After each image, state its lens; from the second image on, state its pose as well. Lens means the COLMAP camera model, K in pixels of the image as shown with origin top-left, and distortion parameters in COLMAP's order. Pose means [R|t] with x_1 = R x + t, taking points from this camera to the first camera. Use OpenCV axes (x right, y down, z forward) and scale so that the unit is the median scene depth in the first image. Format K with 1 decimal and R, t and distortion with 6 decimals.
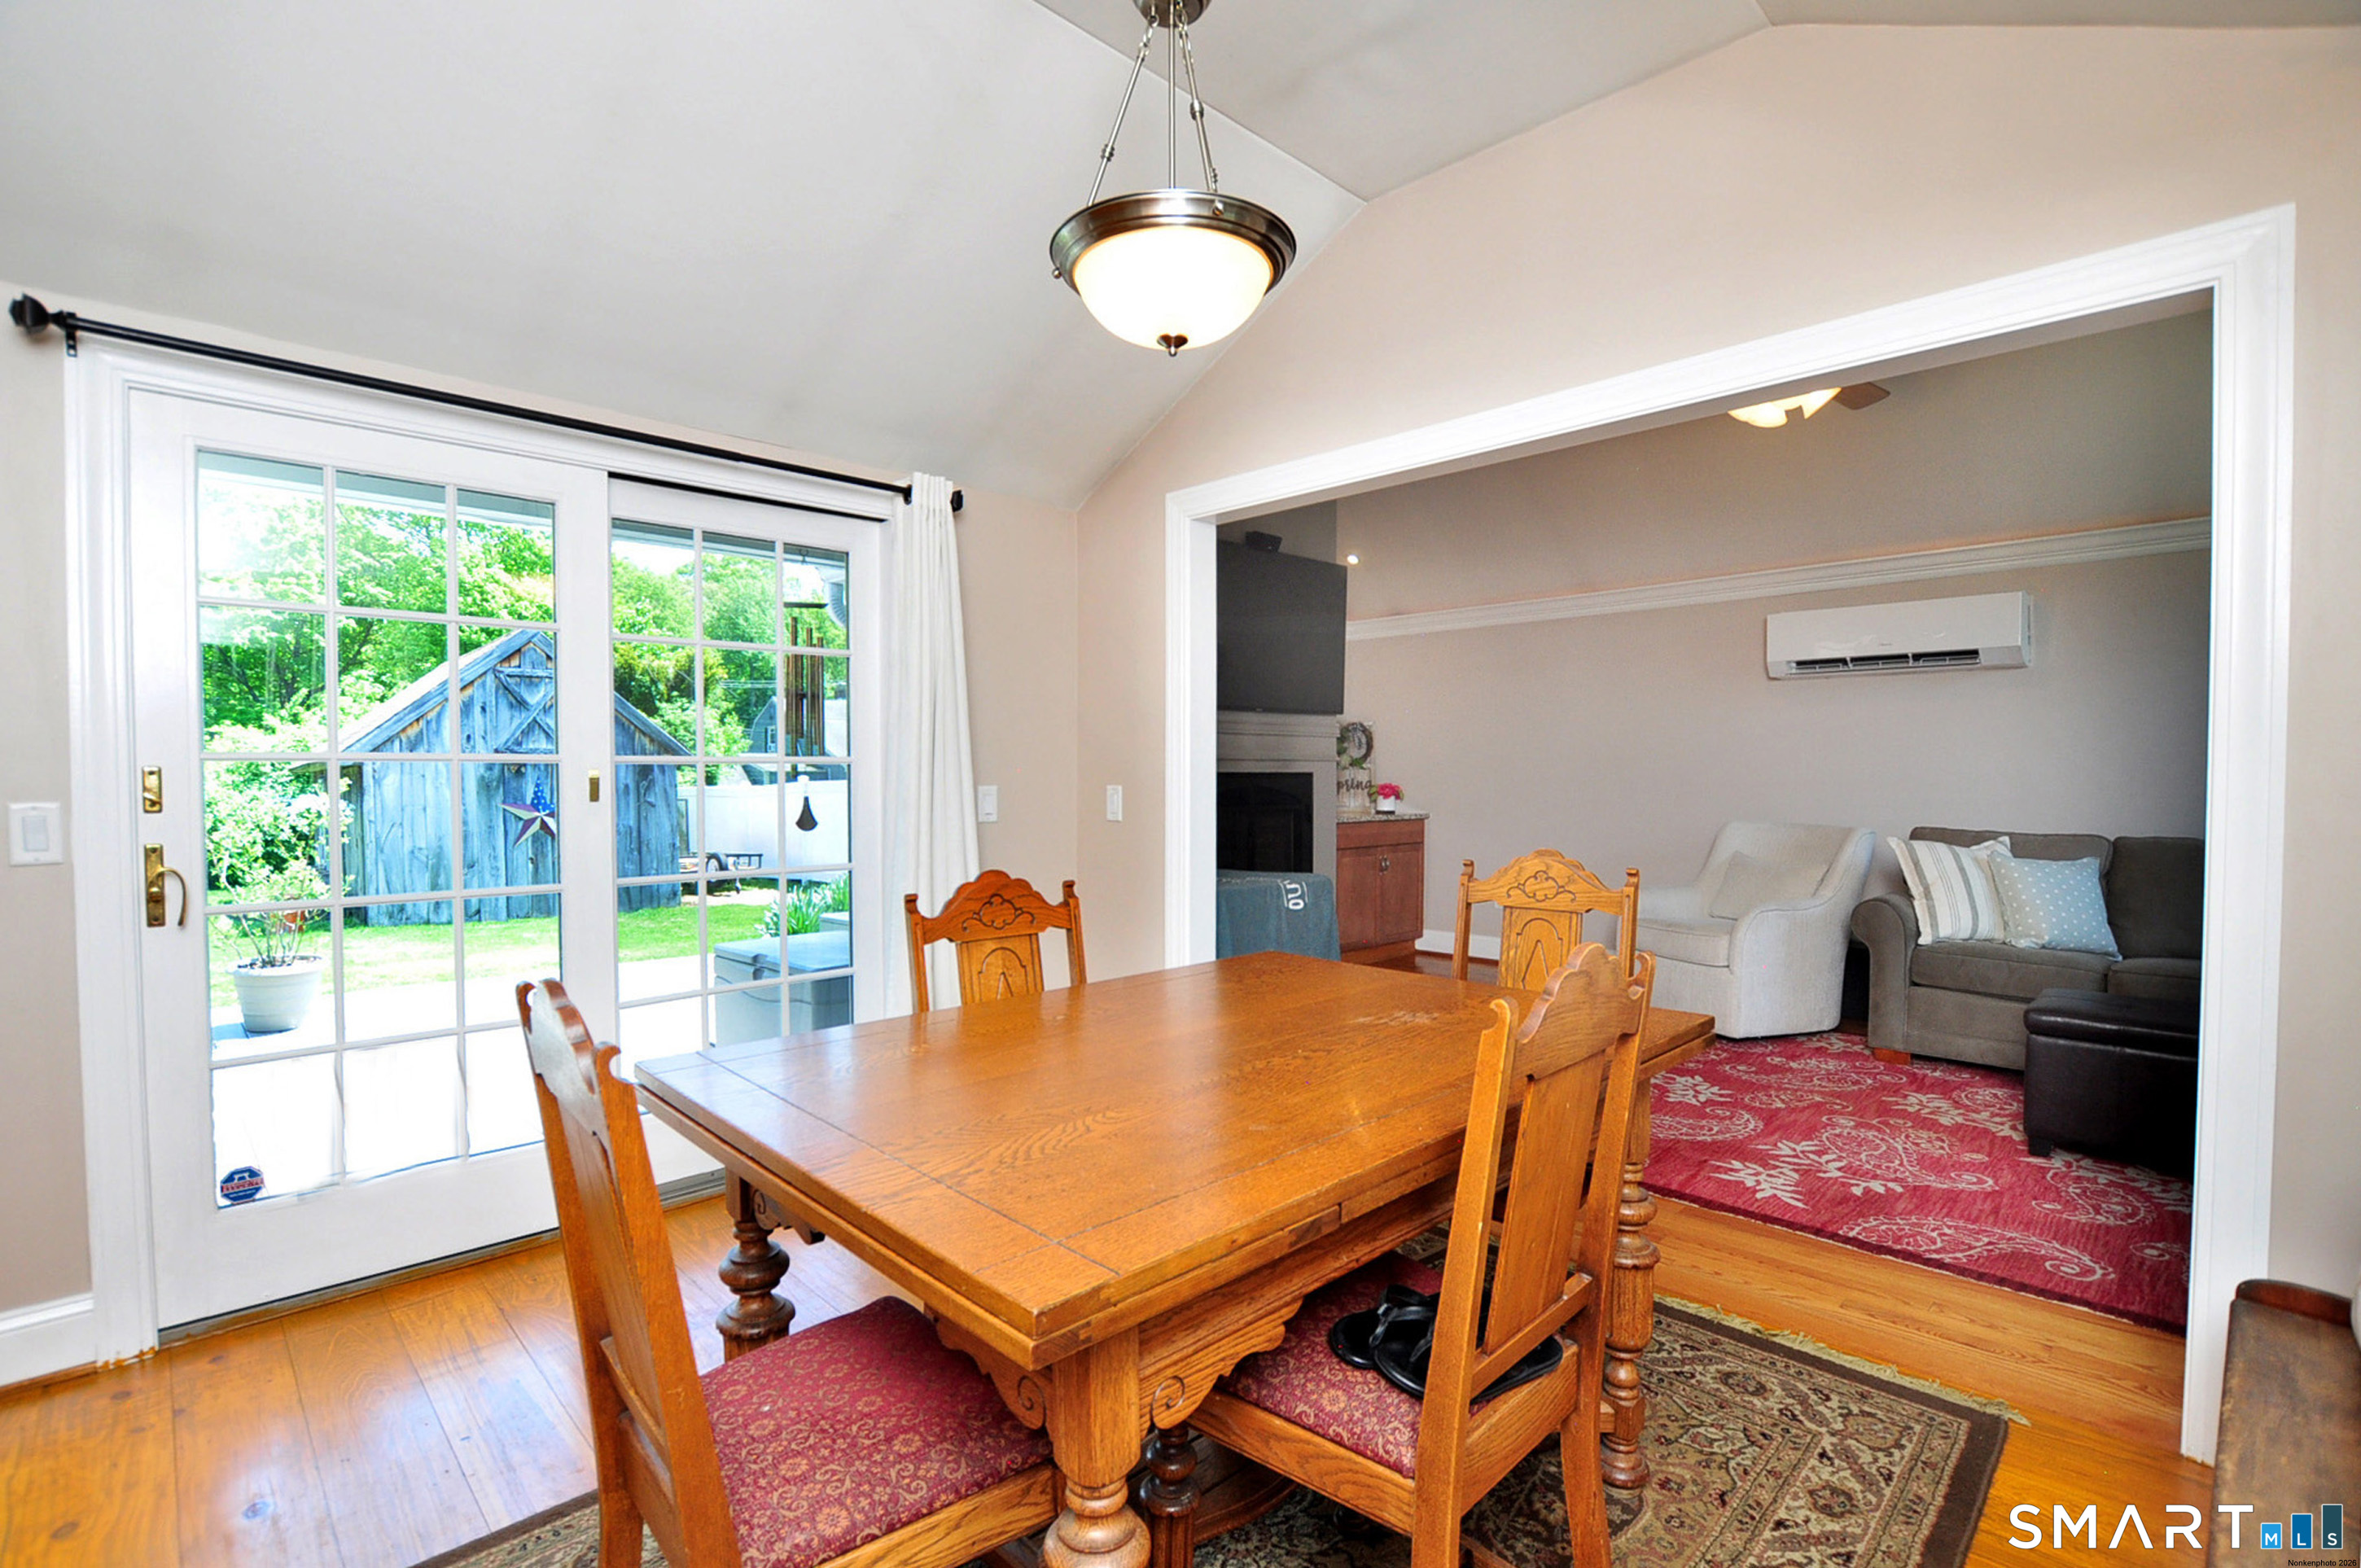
lens RADIAL K [[1061.5, 0, 1169.4], [0, 1061.5, 806.1], [0, 0, 1]] dist [-0.001043, -0.000041]
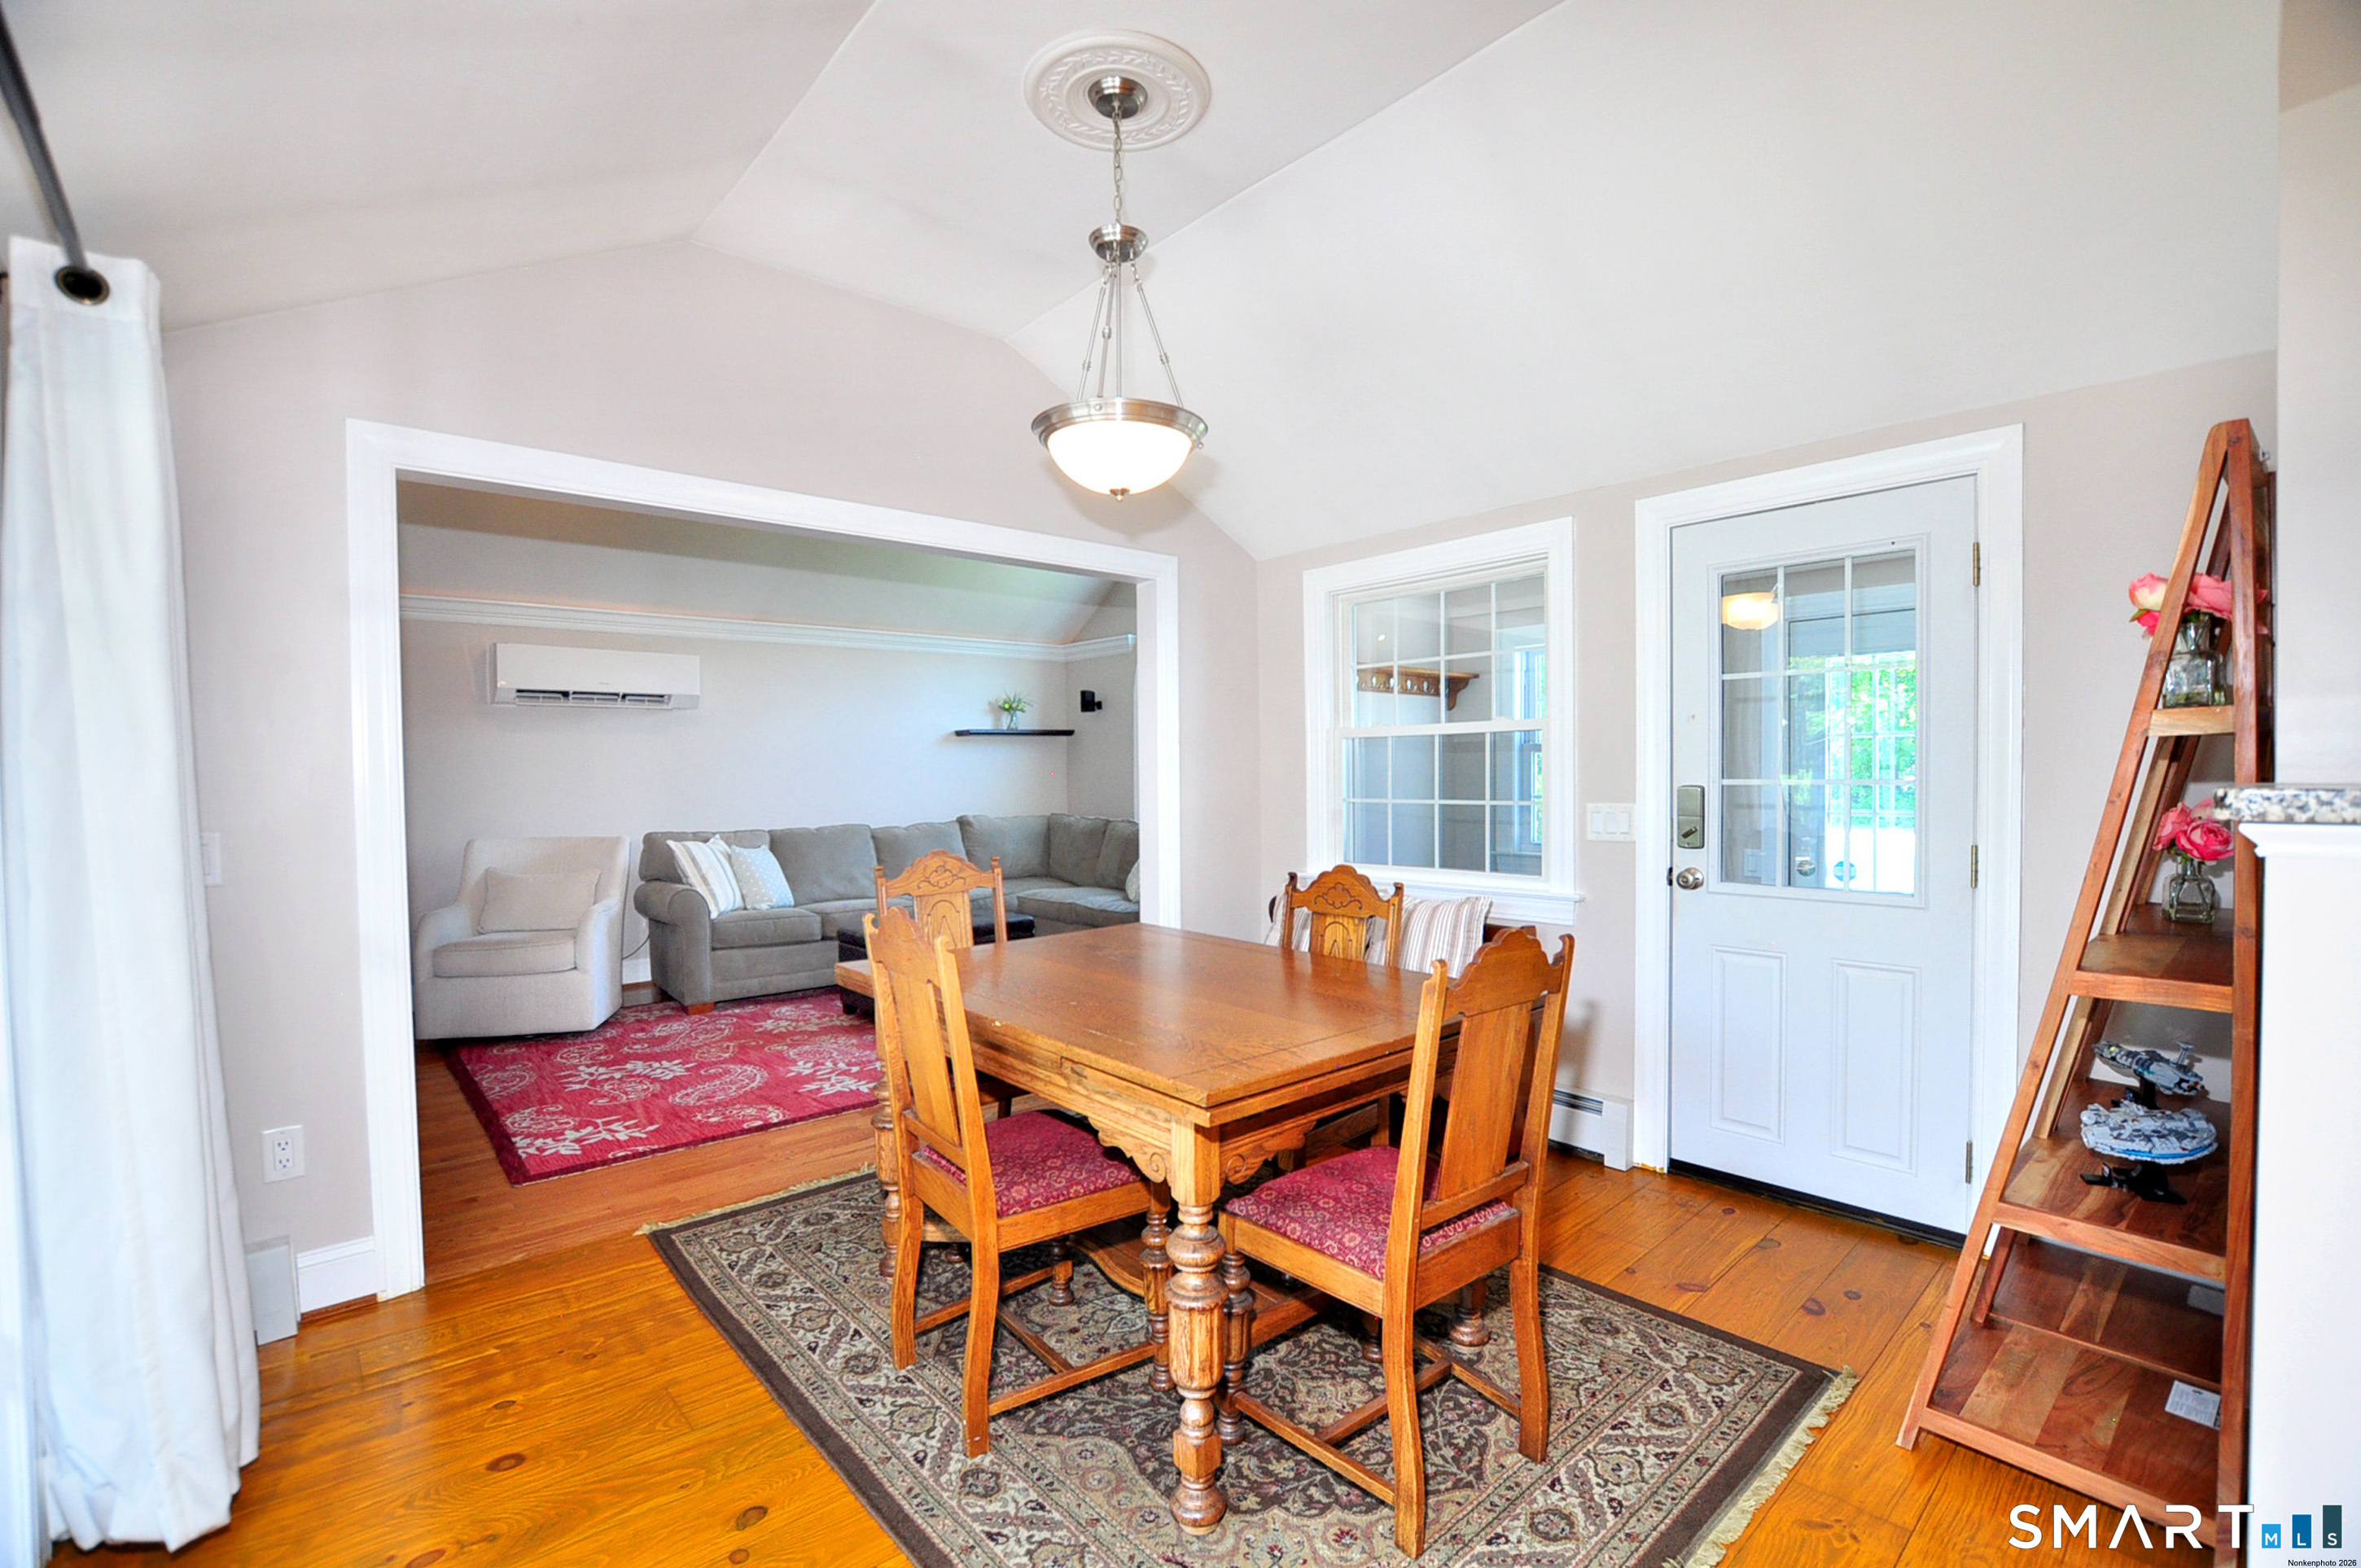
lens RADIAL K [[1061.5, 0, 1169.4], [0, 1061.5, 806.1], [0, 0, 1]] dist [-0.001043, -0.000041]
pose [[0.074603, -0.027329, 0.996839, -0.665773], [0.039292, 0.998929, 0.024445, -0.025145], [-0.996439, 0.037344, 0.075597, 0.385721]]
